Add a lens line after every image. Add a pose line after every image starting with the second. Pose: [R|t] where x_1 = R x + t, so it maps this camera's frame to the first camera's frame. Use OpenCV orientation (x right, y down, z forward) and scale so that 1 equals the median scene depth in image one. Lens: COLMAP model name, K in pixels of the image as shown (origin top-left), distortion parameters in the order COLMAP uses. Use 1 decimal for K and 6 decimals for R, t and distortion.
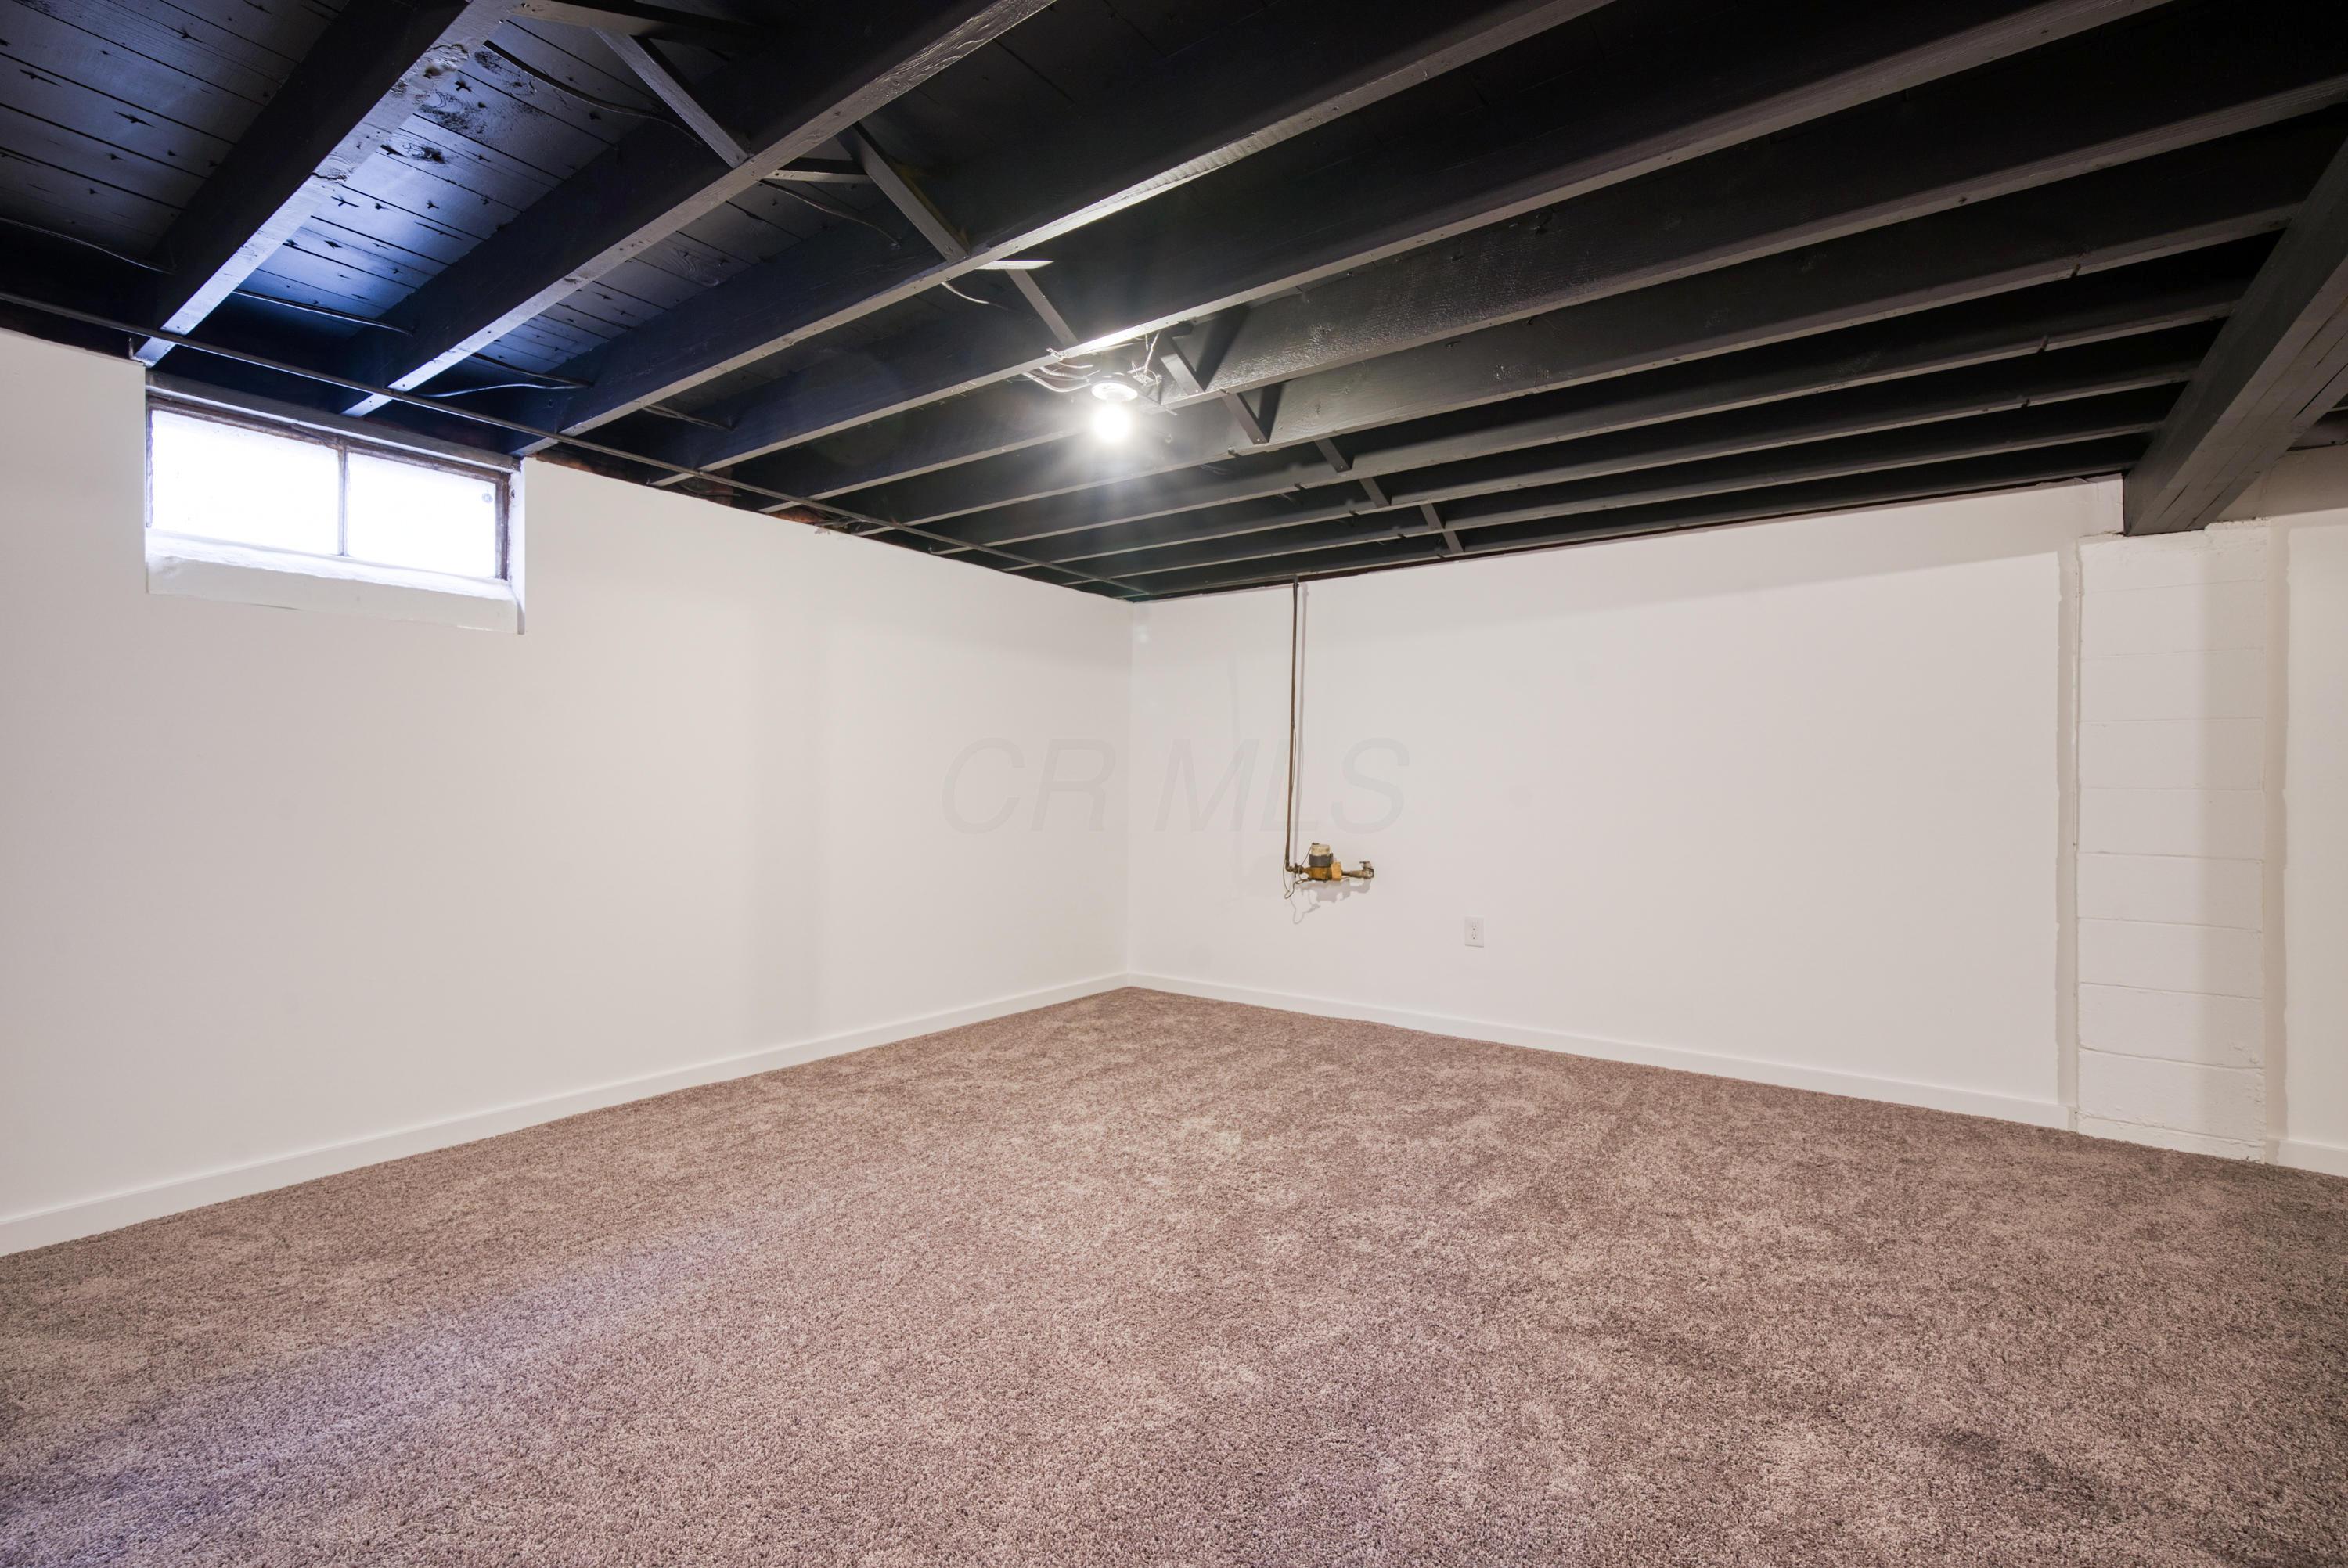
lens RADIAL K [[1026.2, 0, 1184.9], [0, 1026.2, 780.8], [0, 0, 1]] dist [0.005154, 0.001322]
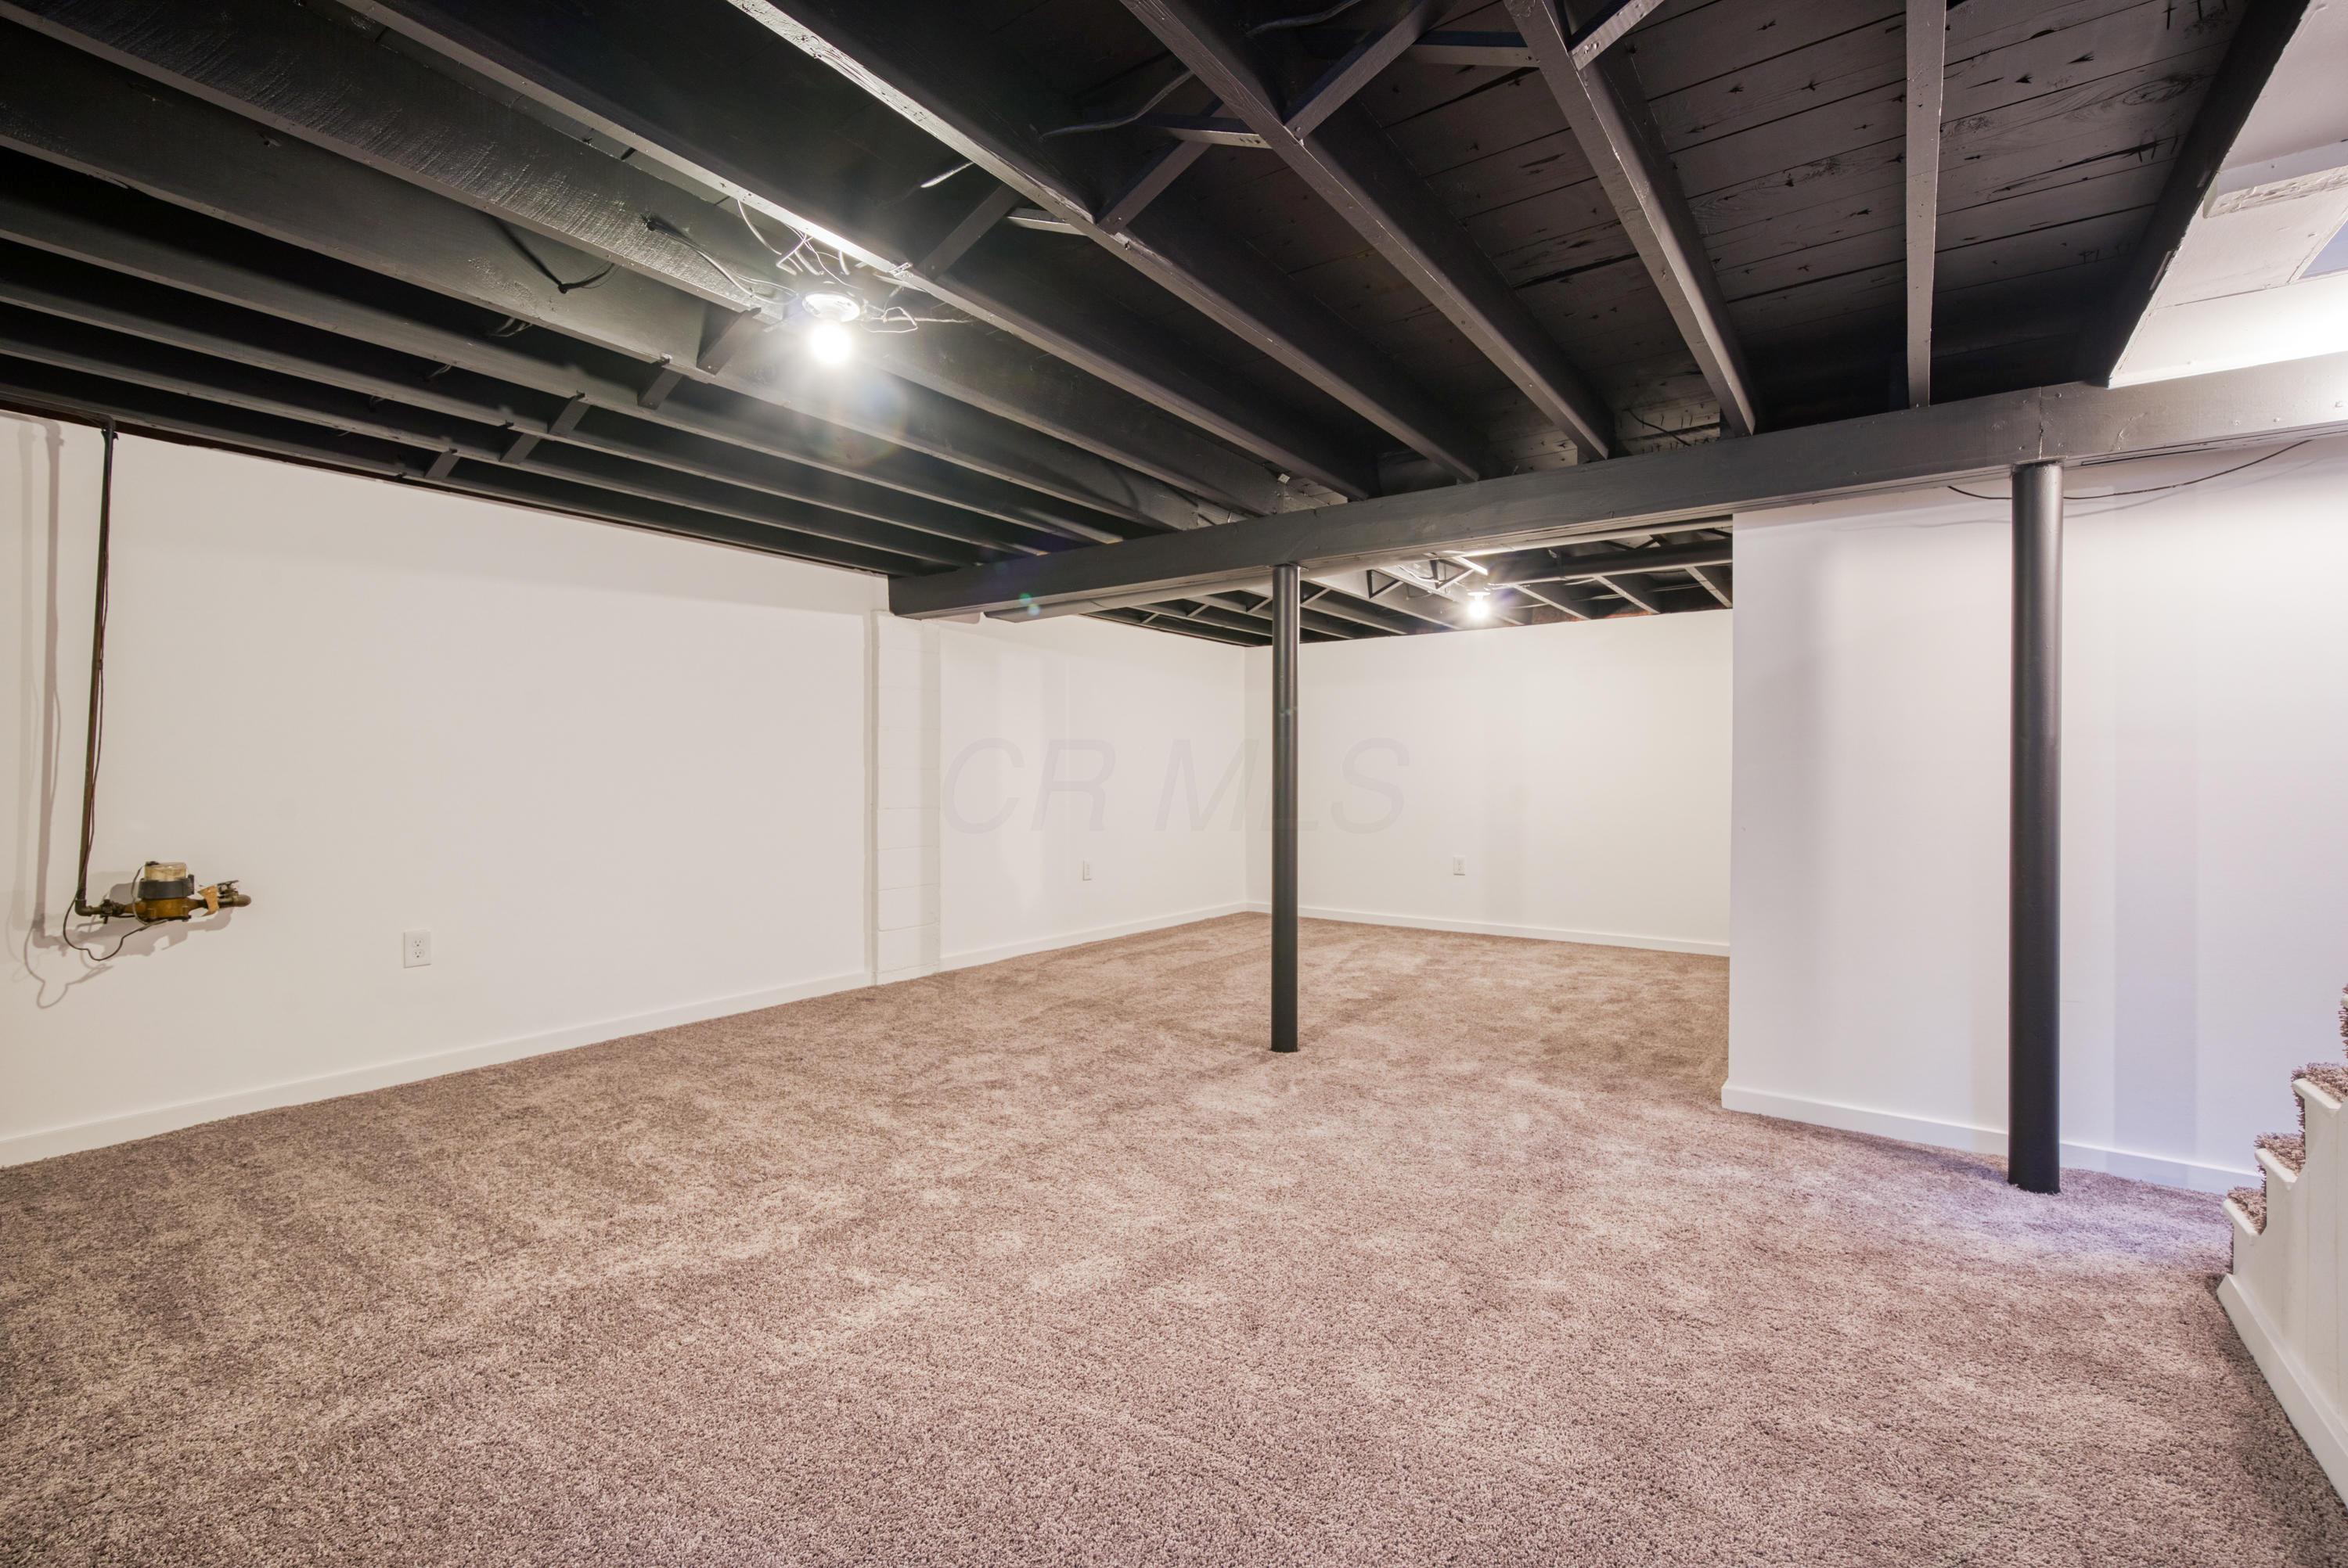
lens RADIAL K [[1026.2, 0, 1168.7], [0, 1026.2, 774.0], [0, 0, 1]] dist [0.005154, 0.001322]
pose [[0.007823, -0.013507, 0.999878, -0.676654], [-0.008659, 0.999870, 0.013575, -0.008841], [-0.999932, -0.008764, 0.007705, 0.520008]]
